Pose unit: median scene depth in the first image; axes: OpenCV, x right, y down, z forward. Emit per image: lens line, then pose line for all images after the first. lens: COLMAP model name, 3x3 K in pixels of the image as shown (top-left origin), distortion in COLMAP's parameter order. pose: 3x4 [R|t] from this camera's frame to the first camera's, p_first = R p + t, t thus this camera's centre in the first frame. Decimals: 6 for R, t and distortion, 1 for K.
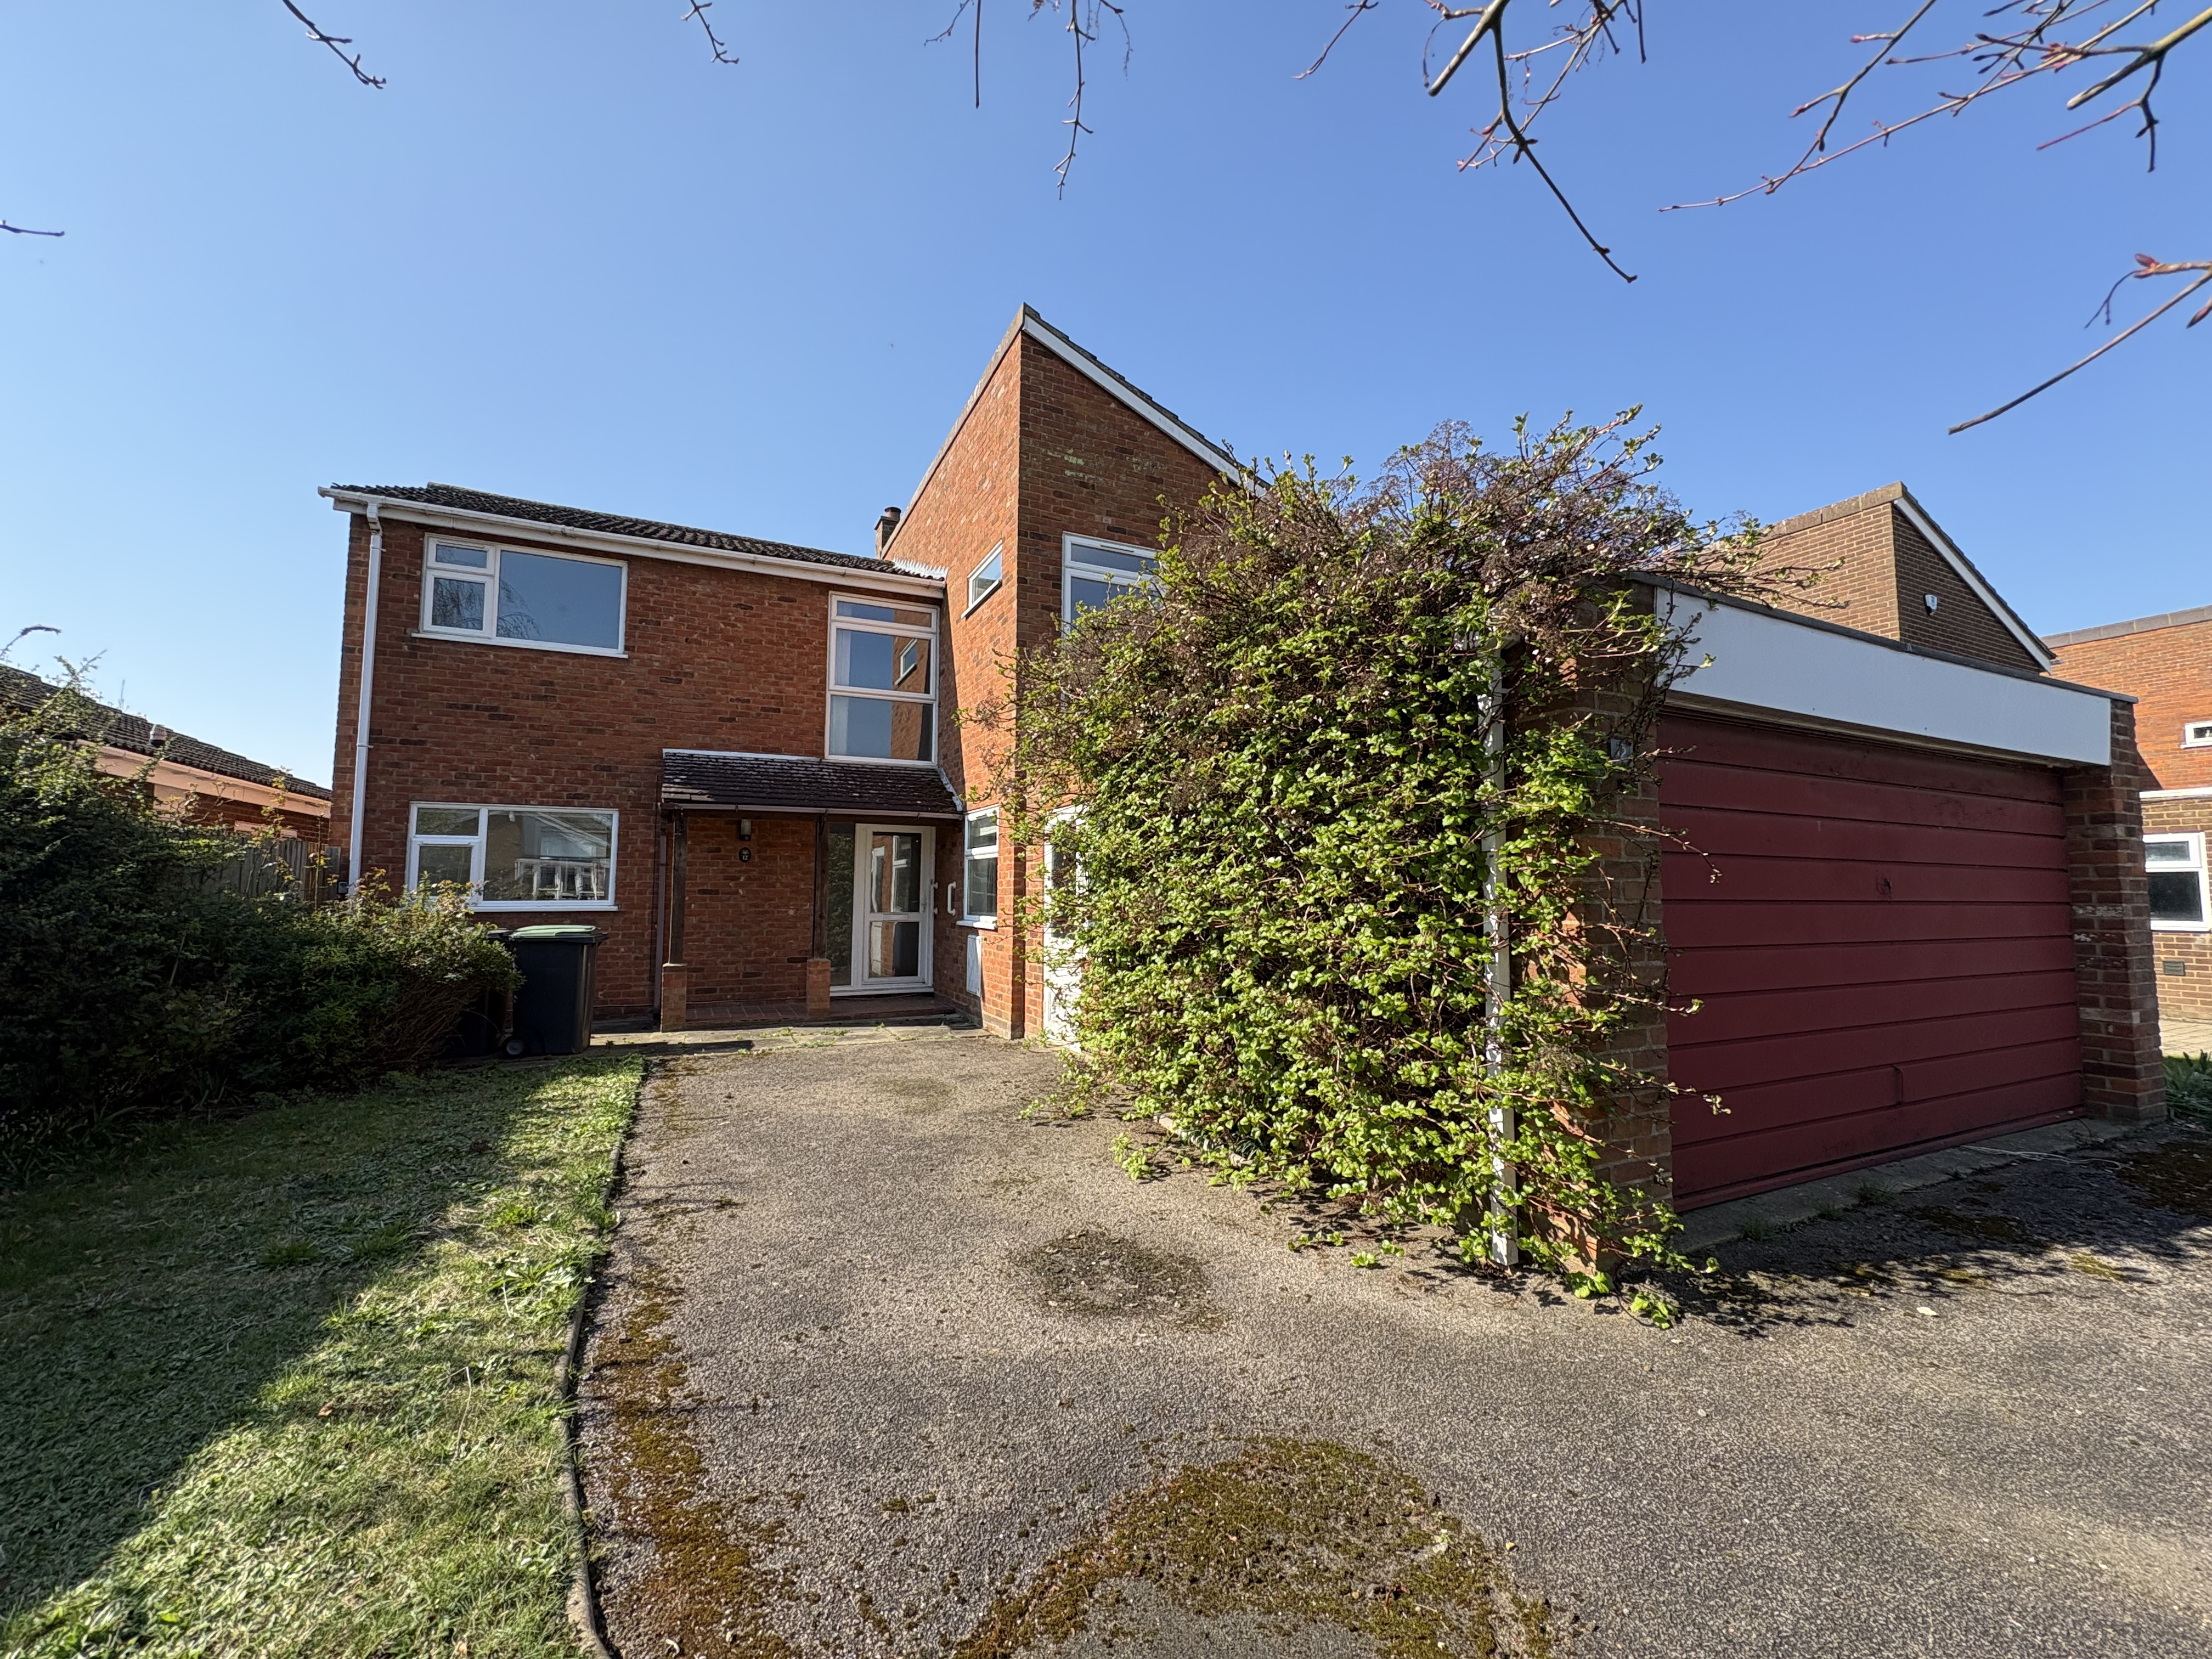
lens RADIAL K [[881.9, 0, 1106.0], [0, 881.9, 829.5], [0, 0, 1]] dist [0.000475, -0.000111]
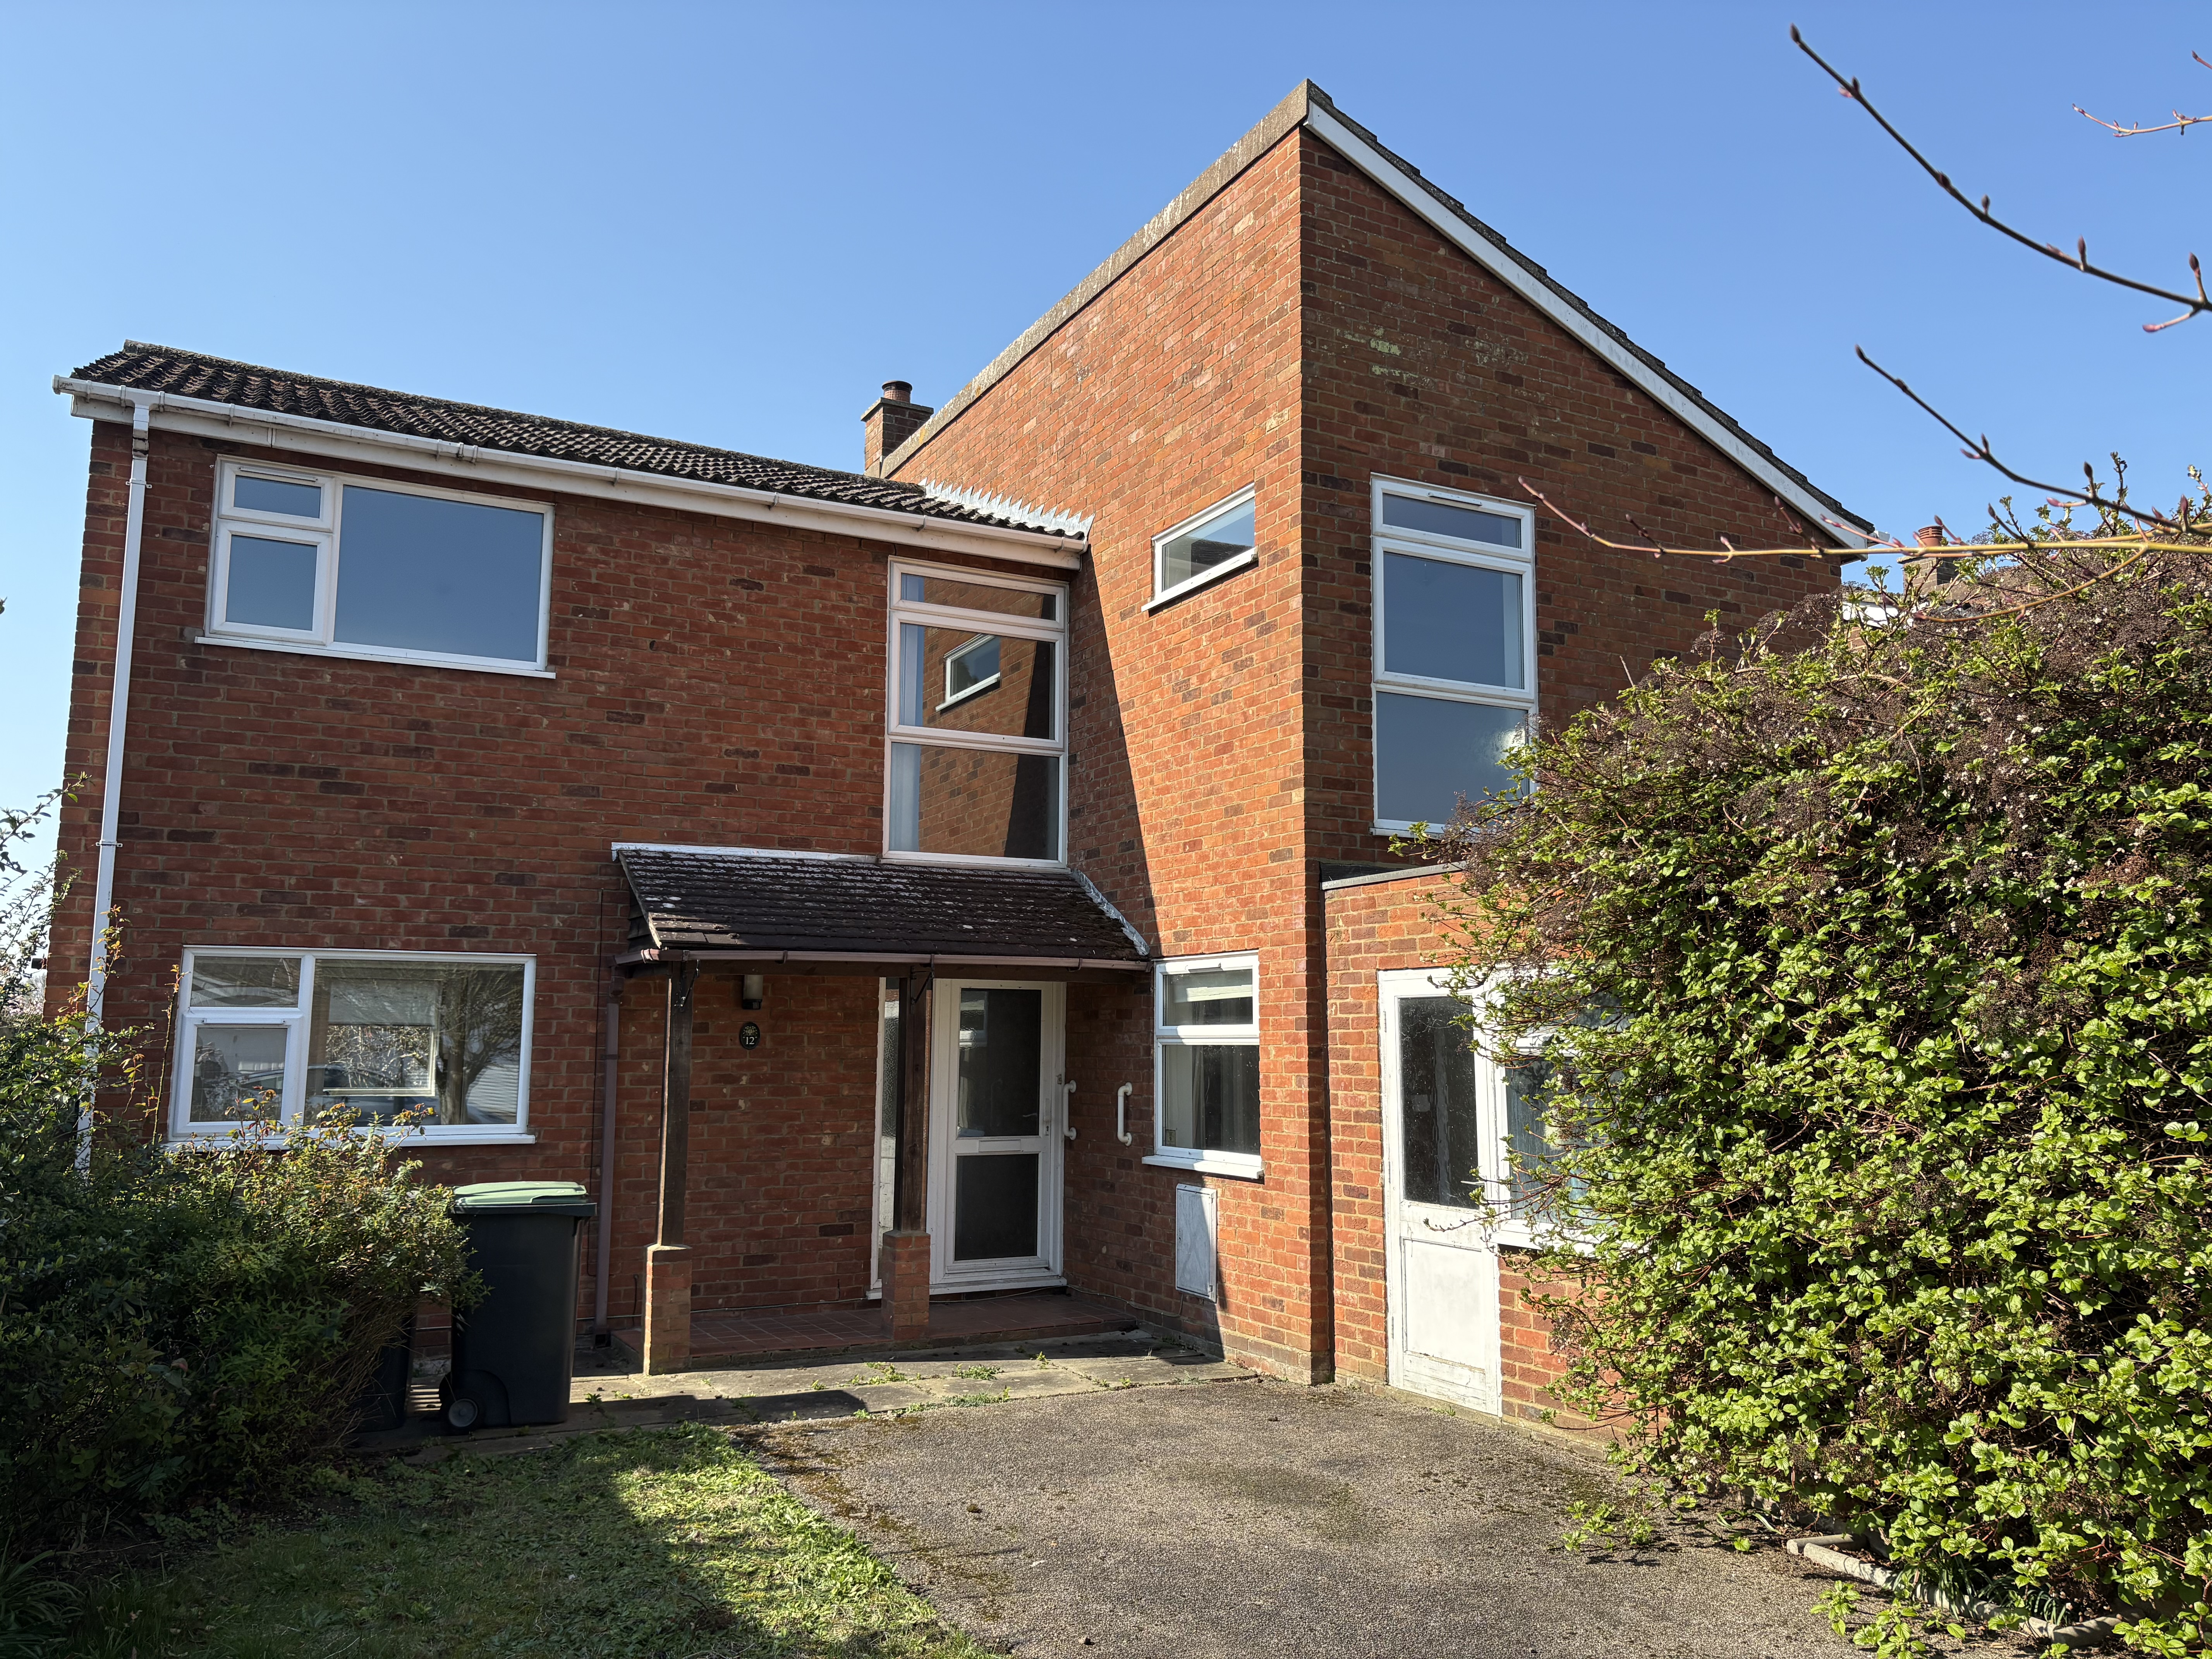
lens RADIAL K [[1674.3, 0, 1106.0], [0, 1674.3, 829.5], [0, 0, 1]] dist [0.069380, -0.124328]
pose [[0.999124, 0.006612, 0.041311, -0.252027], [-0.004144, 0.998217, -0.059551, -0.040645], [-0.041631, 0.059328, 0.997370, -0.059496]]
